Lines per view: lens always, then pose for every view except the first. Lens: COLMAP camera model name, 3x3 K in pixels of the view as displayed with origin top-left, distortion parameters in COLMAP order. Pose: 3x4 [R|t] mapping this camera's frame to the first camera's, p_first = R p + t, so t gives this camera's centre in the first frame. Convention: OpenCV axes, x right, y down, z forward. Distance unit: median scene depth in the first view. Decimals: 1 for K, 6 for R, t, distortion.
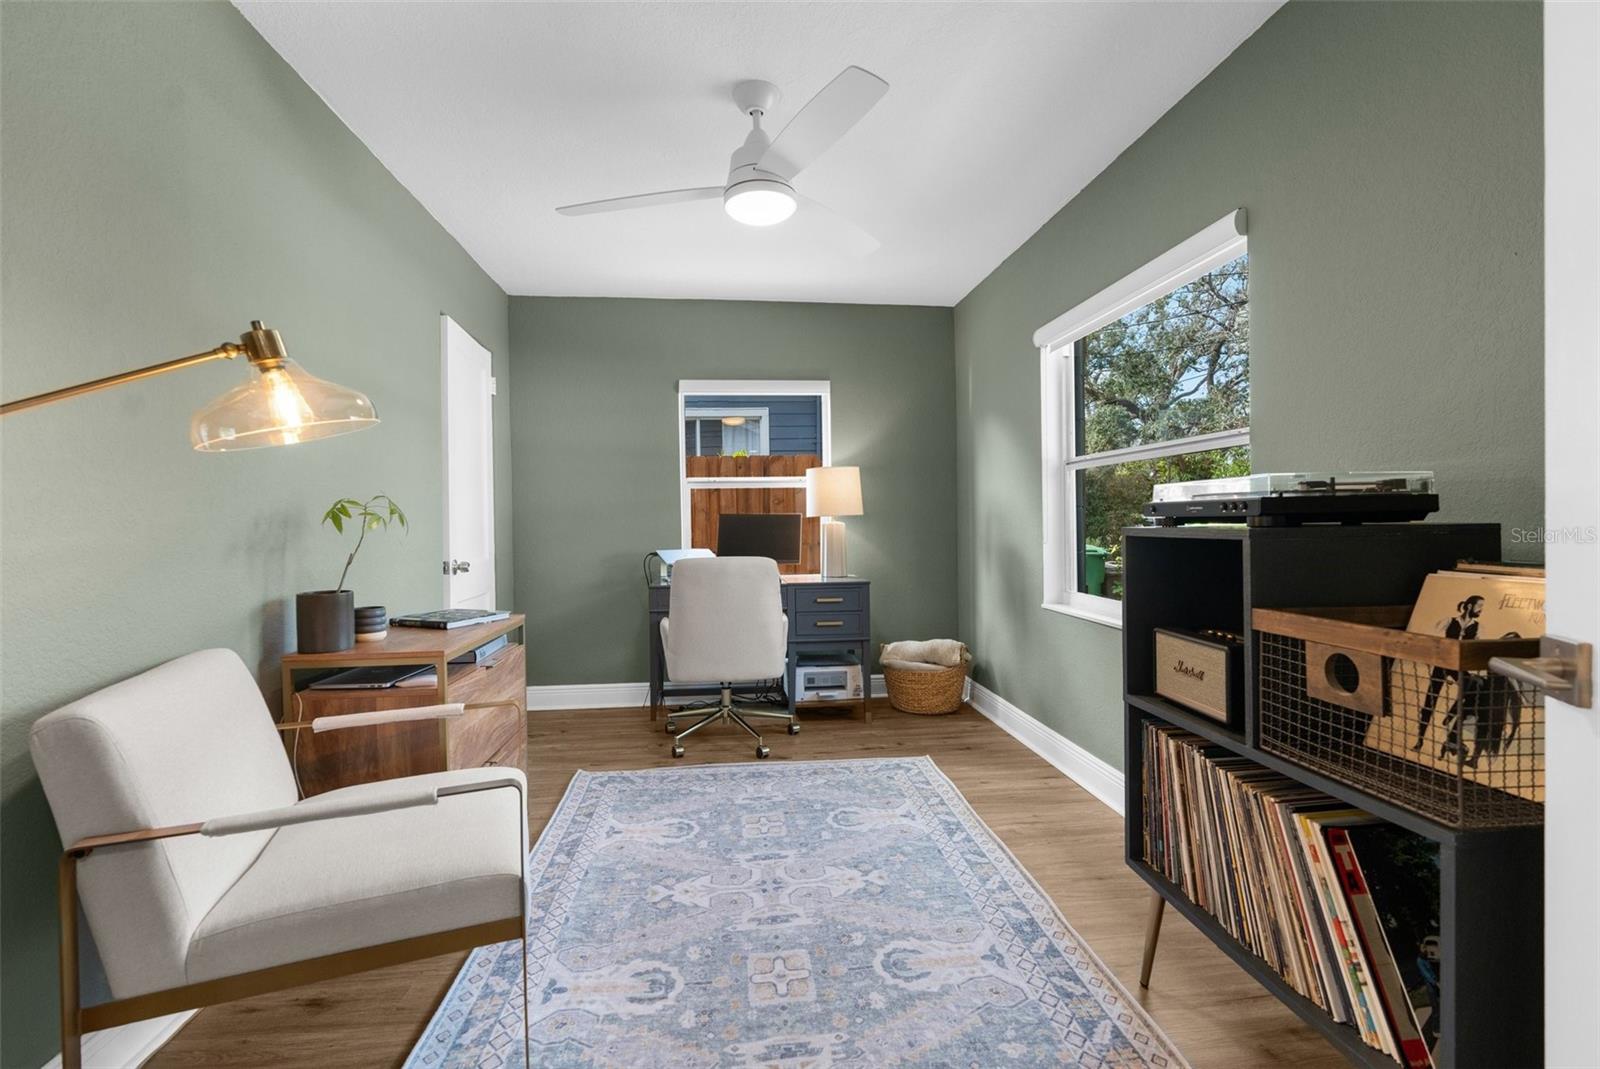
lens RADIAL K [[731.5, 0, 802.3], [0, 731.5, 528.3], [0, 0, 1]] dist [-0.011778, 0.004608]
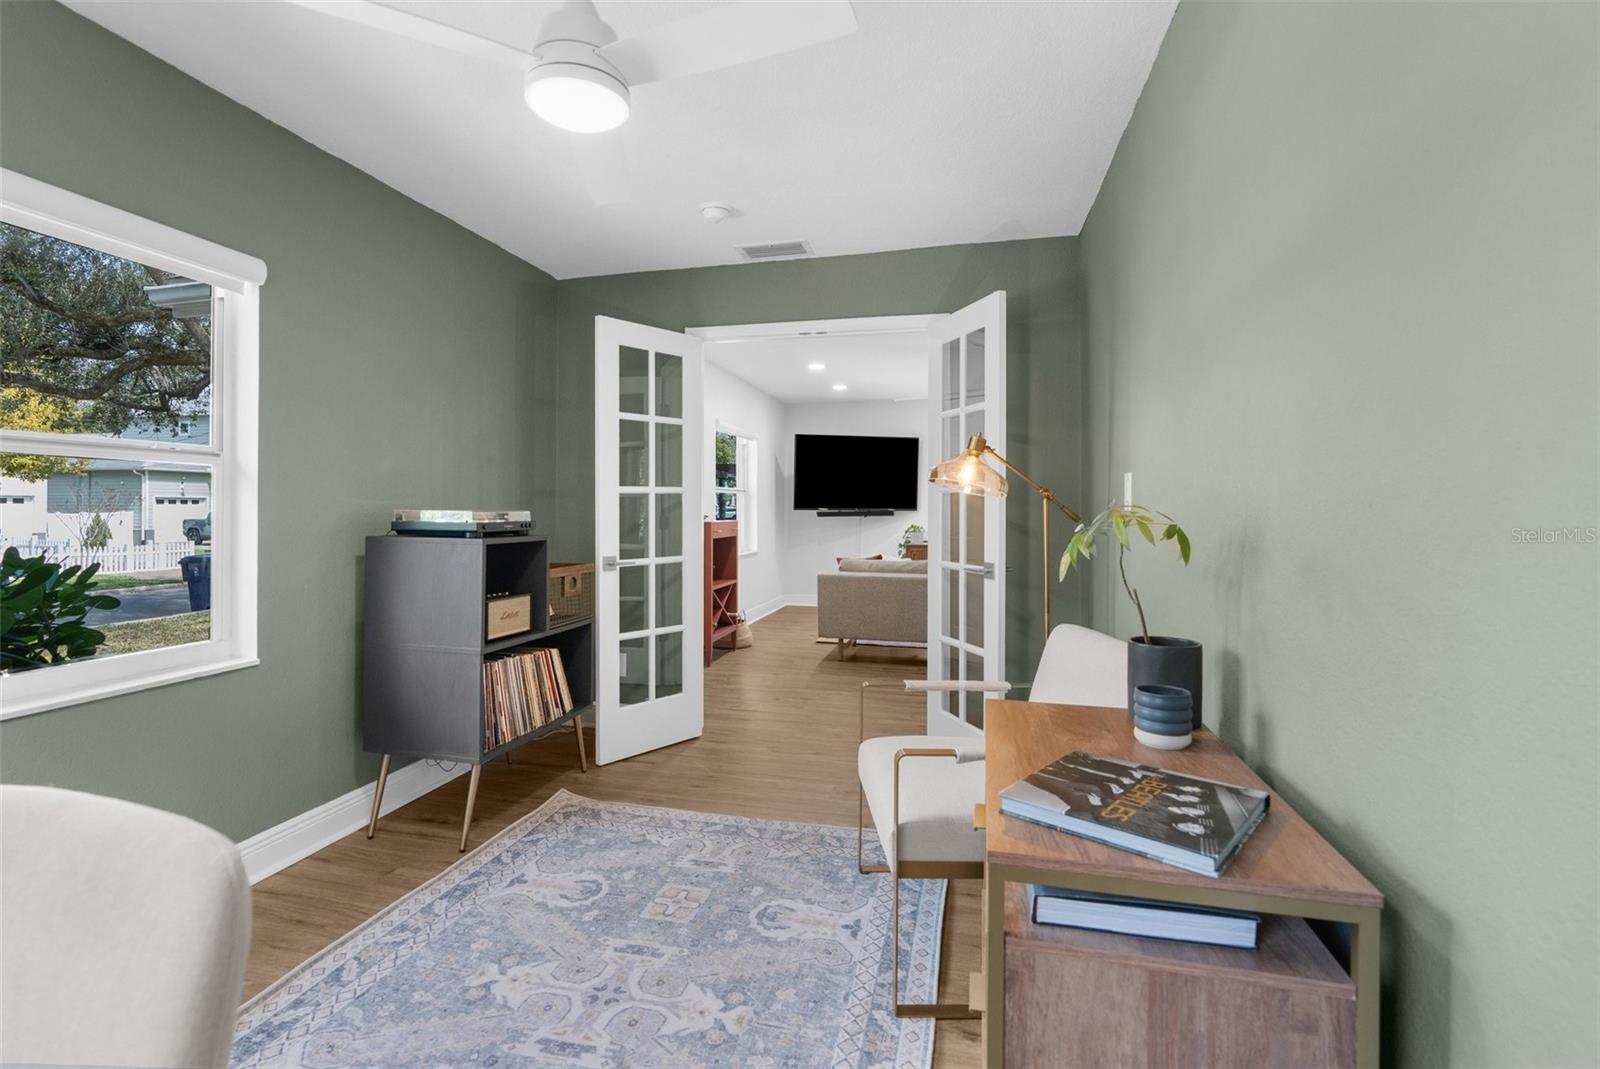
lens RADIAL K [[731.5, 0, 798.5], [0, 731.5, 517.2], [0, 0, 1]] dist [-0.011778, 0.004608]
pose [[-0.943453, 0.005079, 0.331467, -0.615351], [0.011094, 0.999806, 0.016256, -0.057940], [-0.331320, 0.019014, -0.943327, 2.006628]]
